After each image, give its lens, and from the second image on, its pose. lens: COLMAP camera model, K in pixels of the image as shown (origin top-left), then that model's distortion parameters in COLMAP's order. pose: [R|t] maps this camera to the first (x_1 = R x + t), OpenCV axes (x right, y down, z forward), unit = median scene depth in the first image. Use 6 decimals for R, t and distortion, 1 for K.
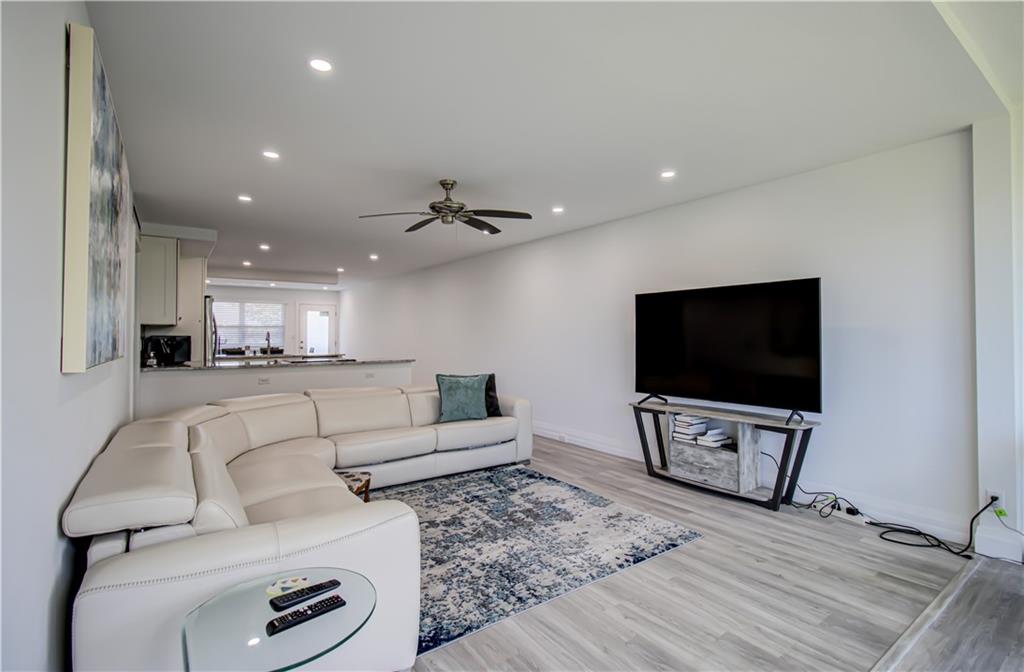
lens RADIAL K [[476.4, 0, 522.7], [0, 476.4, 333.0], [0, 0, 1]] dist [-0.004066, 0.000095]
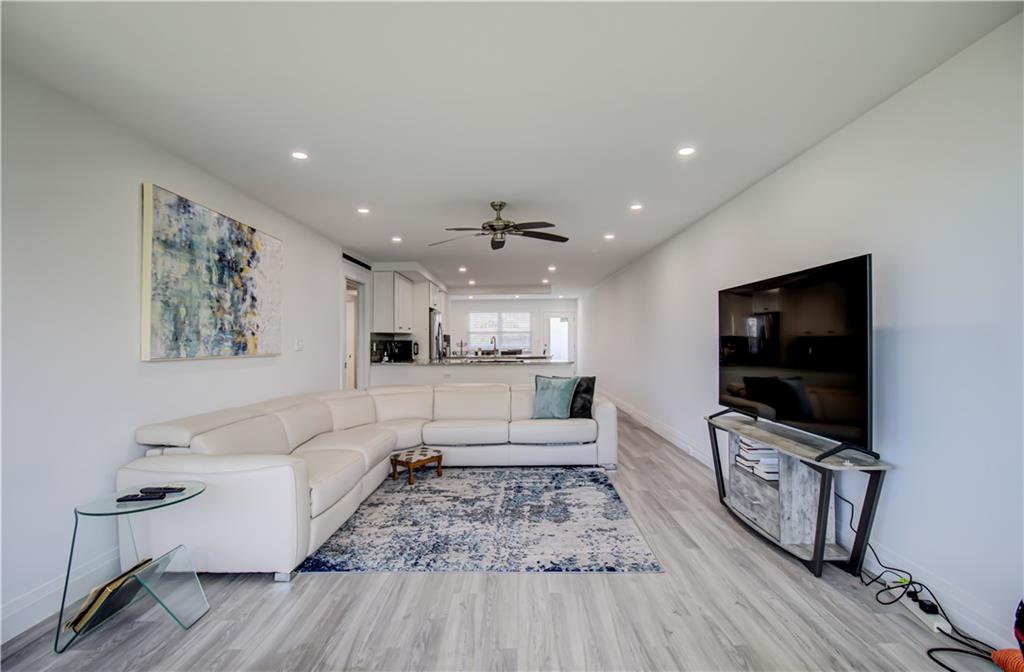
lens RADIAL K [[469.0, 0, 516.0], [0, 469.0, 338.3], [0, 0, 1]] dist [-0.002302, 0.000352]
pose [[0.804225, -0.006322, -0.594291, 0.558876], [0.009308, 0.999955, 0.001958, 0.000567], [0.594252, -0.007106, 0.804248, 0.137008]]
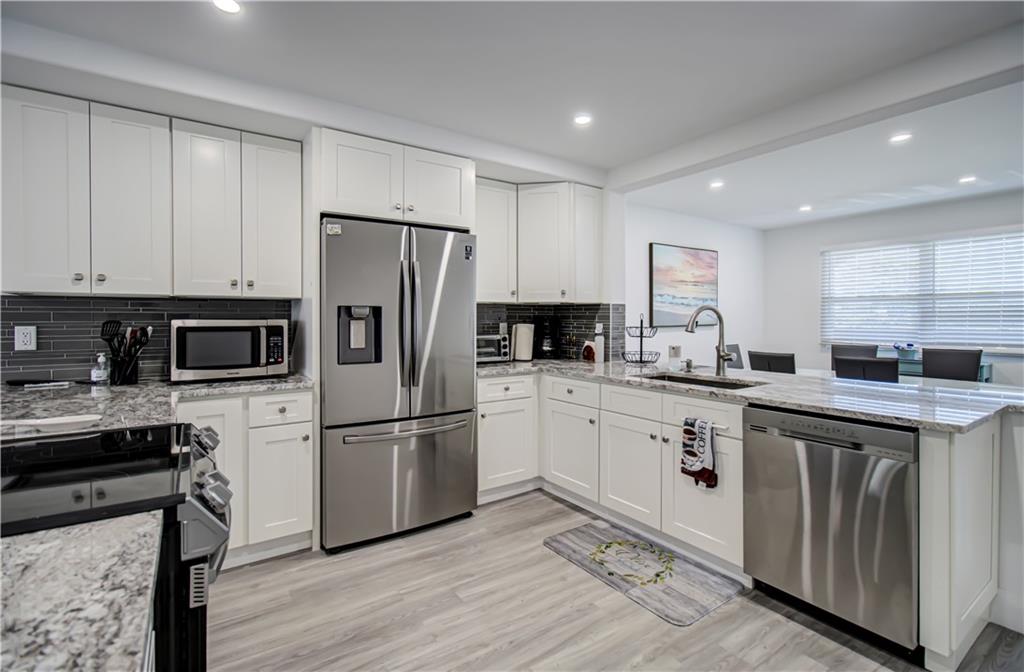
lens RADIAL K [[476.8, 0, 493.7], [0, 476.8, 320.5], [0, 0, 1]] dist [-0.004957, 0.000319]
pose [[-0.033046, 0.009216, -0.999411, -0.473362], [0.007326, 0.999933, 0.008978, 0.006766], [0.999427, -0.007025, -0.033111, 2.074009]]
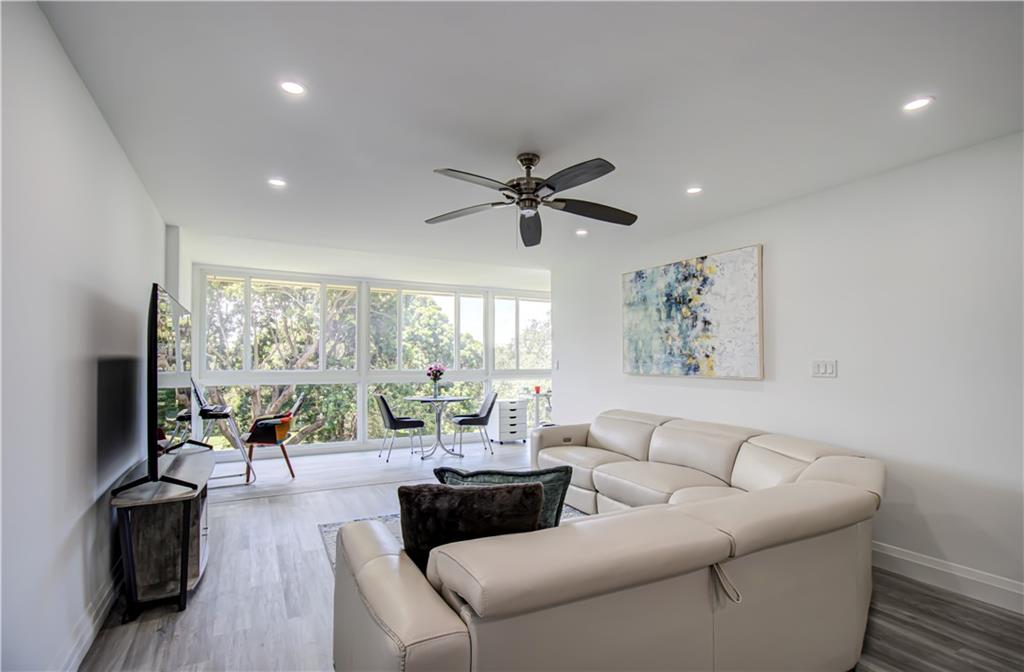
lens RADIAL K [[487.8, 0, 515.4], [0, 487.8, 351.7], [0, 0, 1]] dist [-0.000832, 0.000257]
pose [[-0.990625, 0.005261, 0.136507, -0.248224], [0.001665, 0.999649, -0.026448, 0.006321], [-0.136599, -0.025972, -0.990286, 1.827890]]
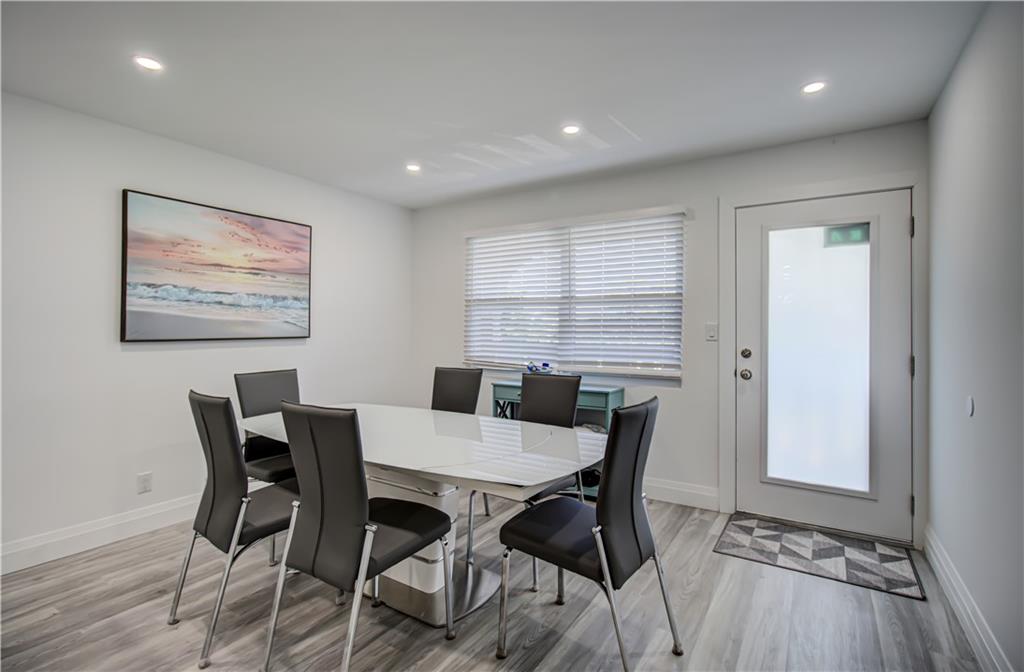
lens RADIAL K [[467.0, 0, 519.1], [0, 467.0, 324.4], [0, 0, 1]] dist [-0.002502, 0.000709]
pose [[0.359034, -0.003560, -0.933318, -0.968792], [-0.001149, 0.999990, -0.004257, 0.016252], [0.933324, 0.002601, 0.359026, 2.830184]]
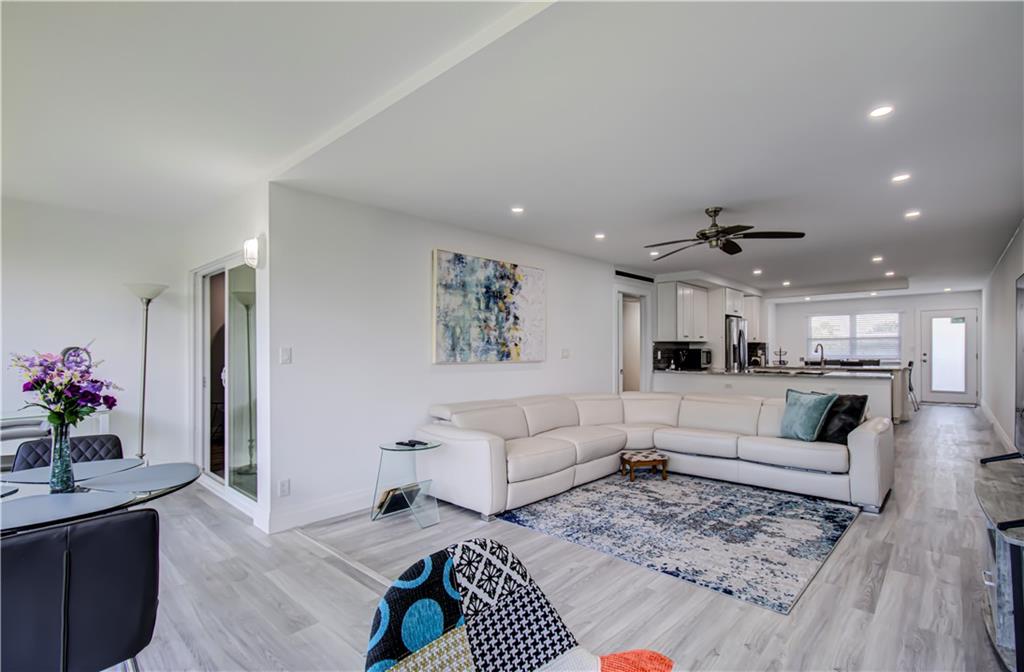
lens RADIAL K [[478.5, 0, 523.3], [0, 478.5, 359.2], [0, 0, 1]] dist [-0.040771, 0.028513]
pose [[0.199473, 0.020323, -0.979693, 0.854406], [0.011654, 0.999665, 0.023110, -0.002330], [0.979834, -0.016028, 0.199169, 0.369811]]
